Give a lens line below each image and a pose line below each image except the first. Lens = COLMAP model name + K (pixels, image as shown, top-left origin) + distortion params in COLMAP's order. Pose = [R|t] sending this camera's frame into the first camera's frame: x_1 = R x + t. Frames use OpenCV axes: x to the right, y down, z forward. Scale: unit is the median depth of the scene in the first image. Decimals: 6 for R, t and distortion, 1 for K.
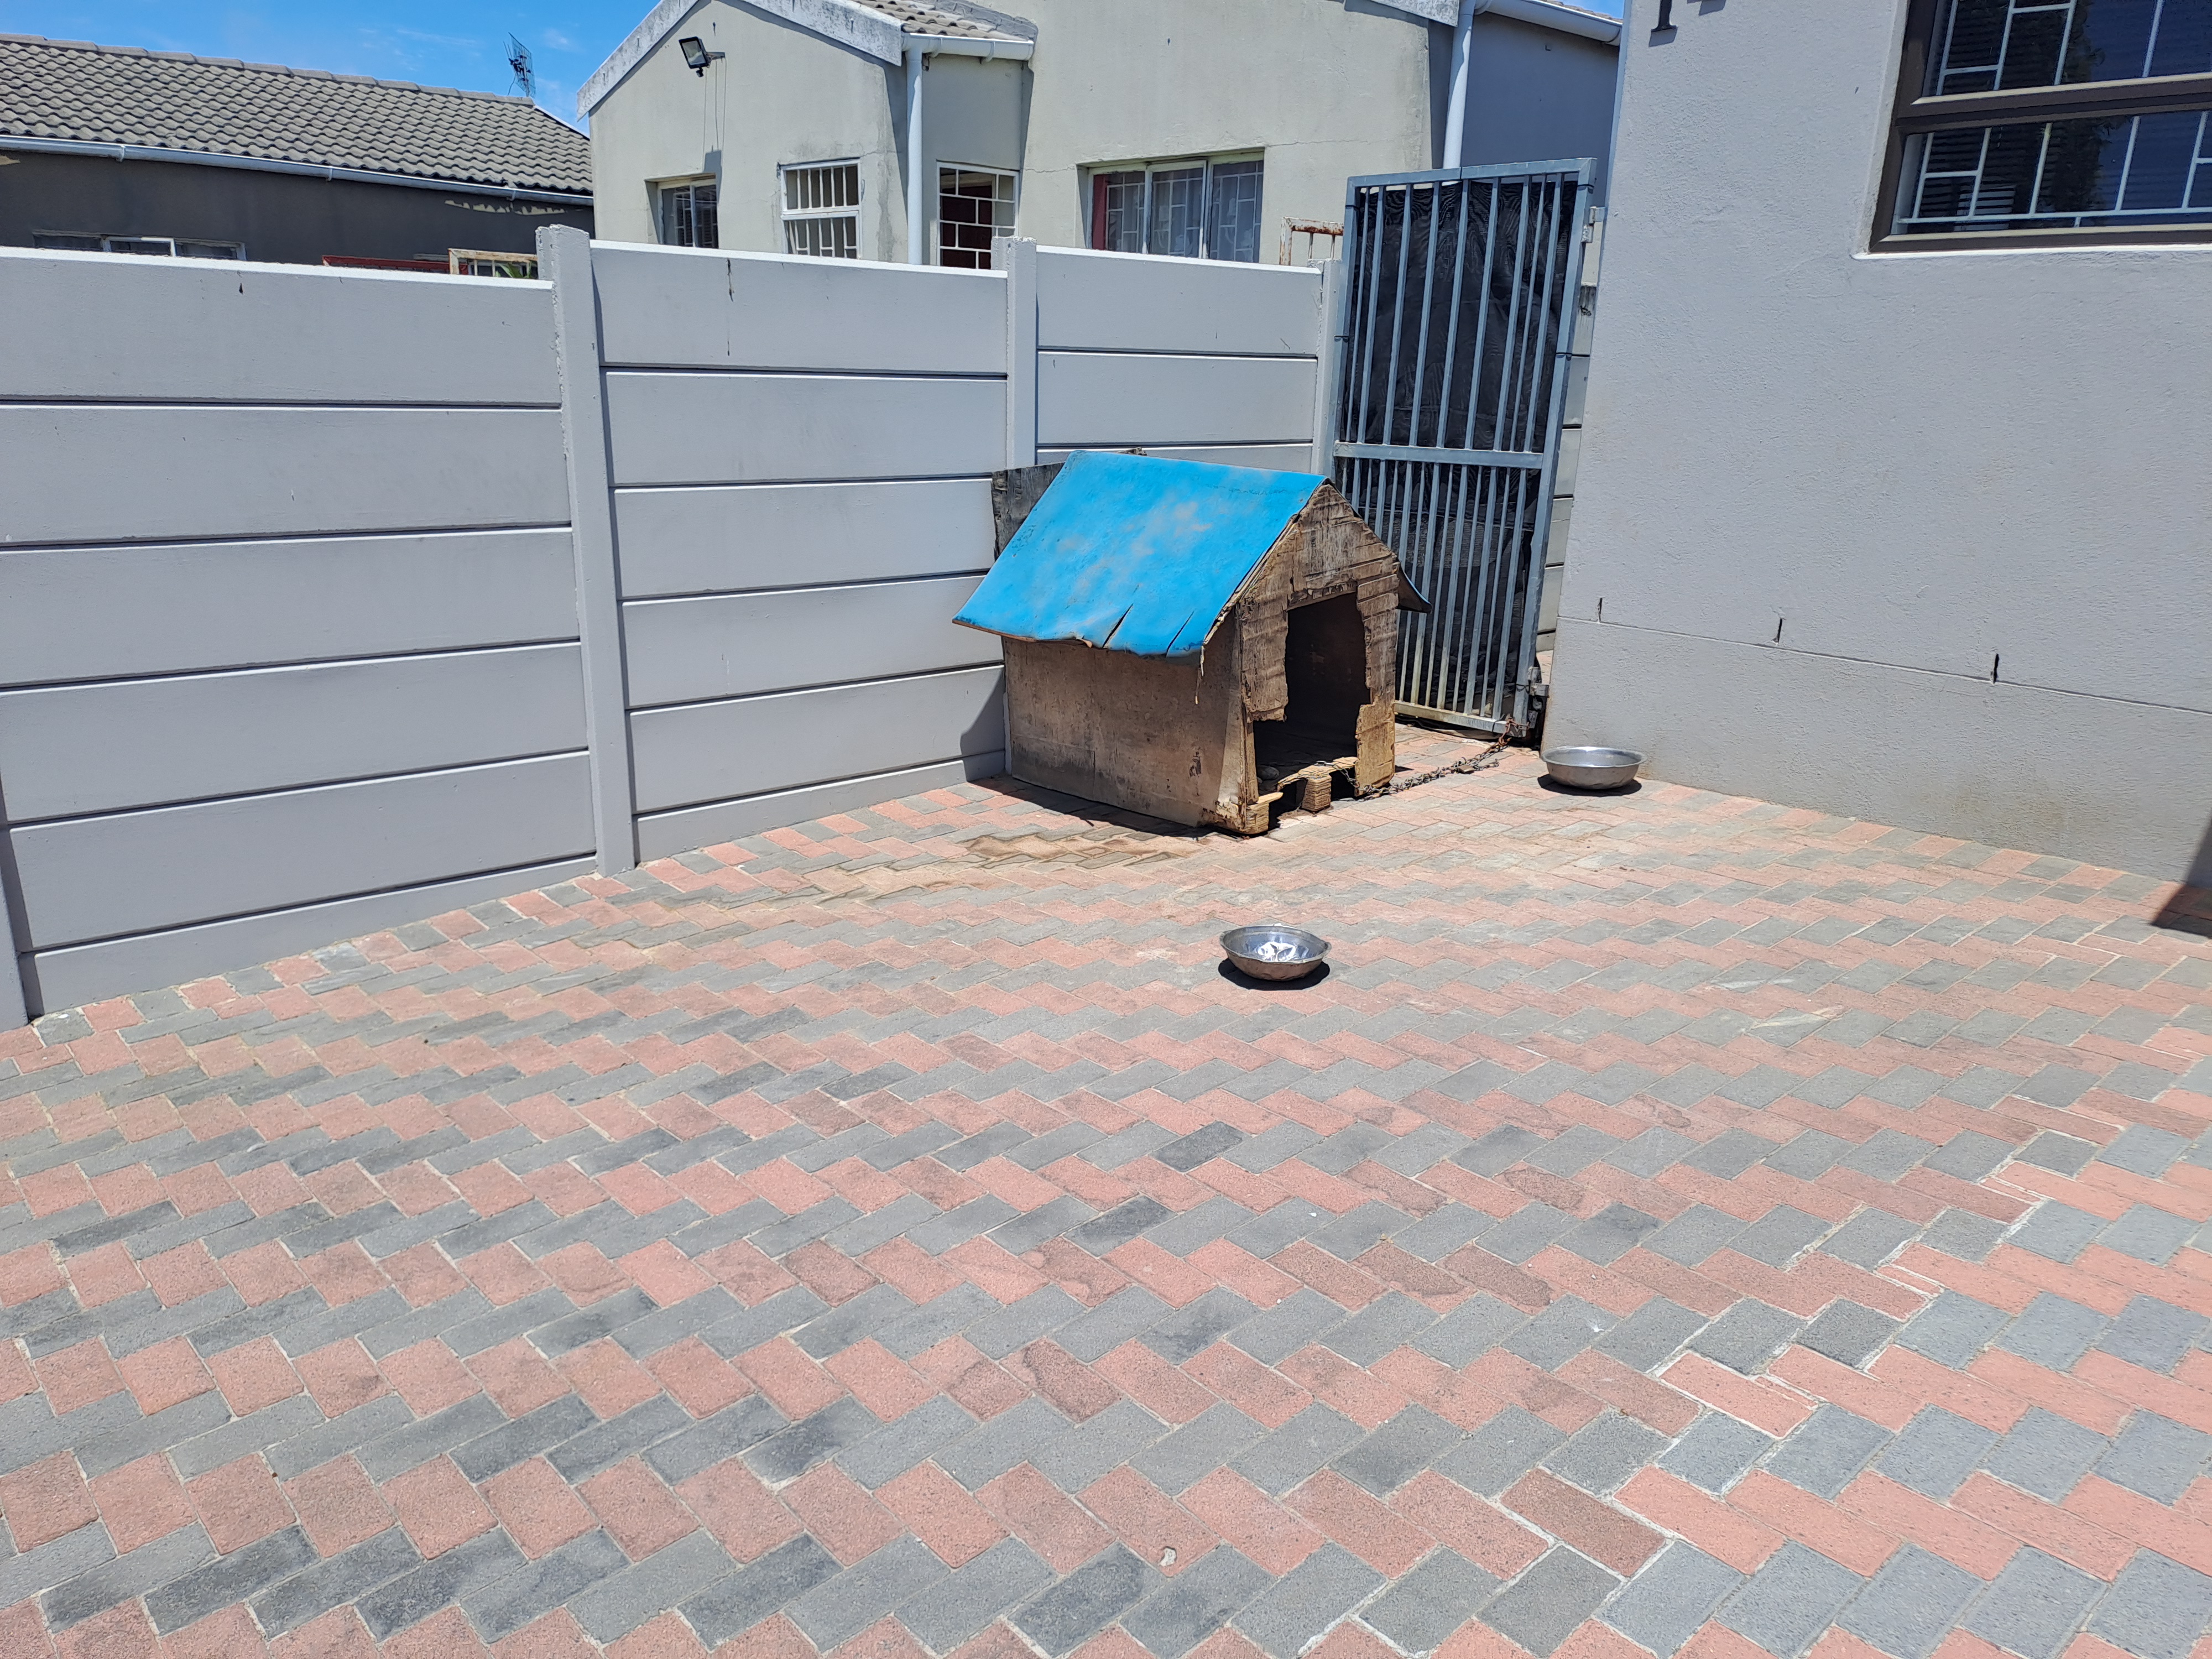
lens RADIAL K [[1619.1, 0, 1063.5], [0, 1619.1, 860.3], [0, 0, 1]] dist [0.058048, -0.057210]
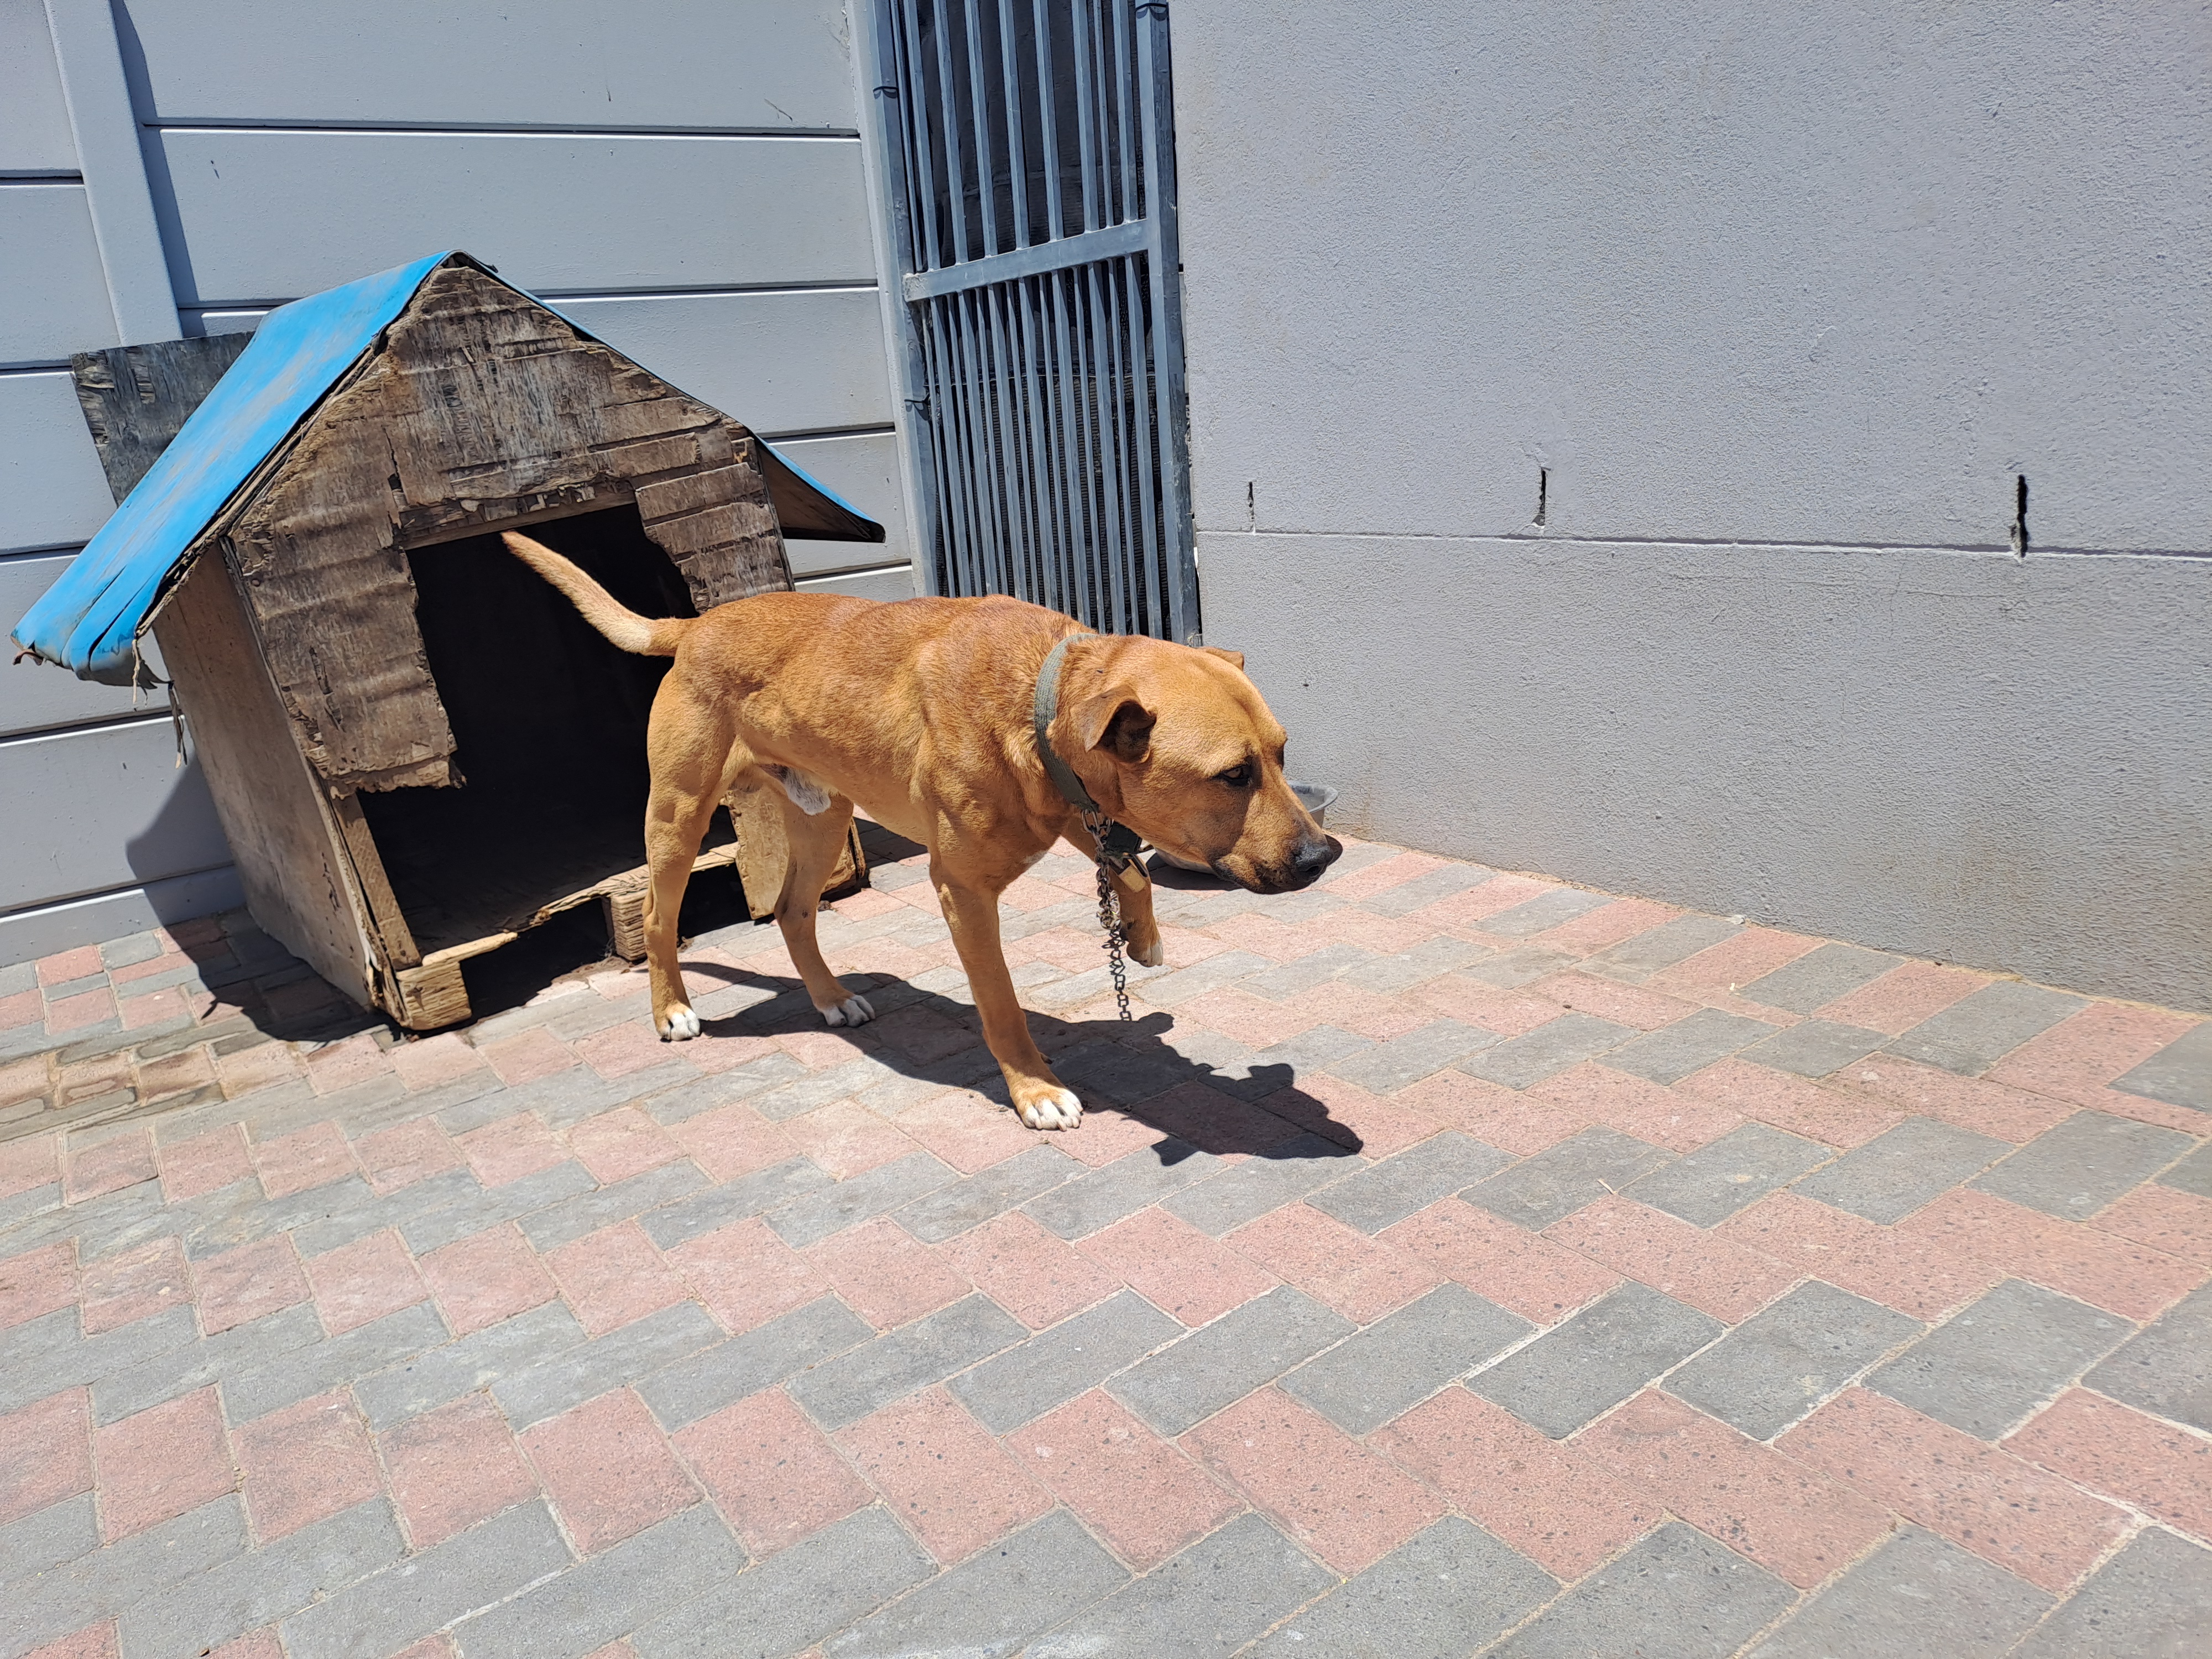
lens RADIAL K [[1619.1, 0, 1073.7], [0, 1619.1, 861.4], [0, 0, 1]] dist [0.058048, -0.057210]
pose [[0.985726, -0.068486, -0.153798, 0.362145], [0.065192, 0.997524, -0.026368, -0.038367], [0.155224, 0.015965, 0.987750, 0.533466]]
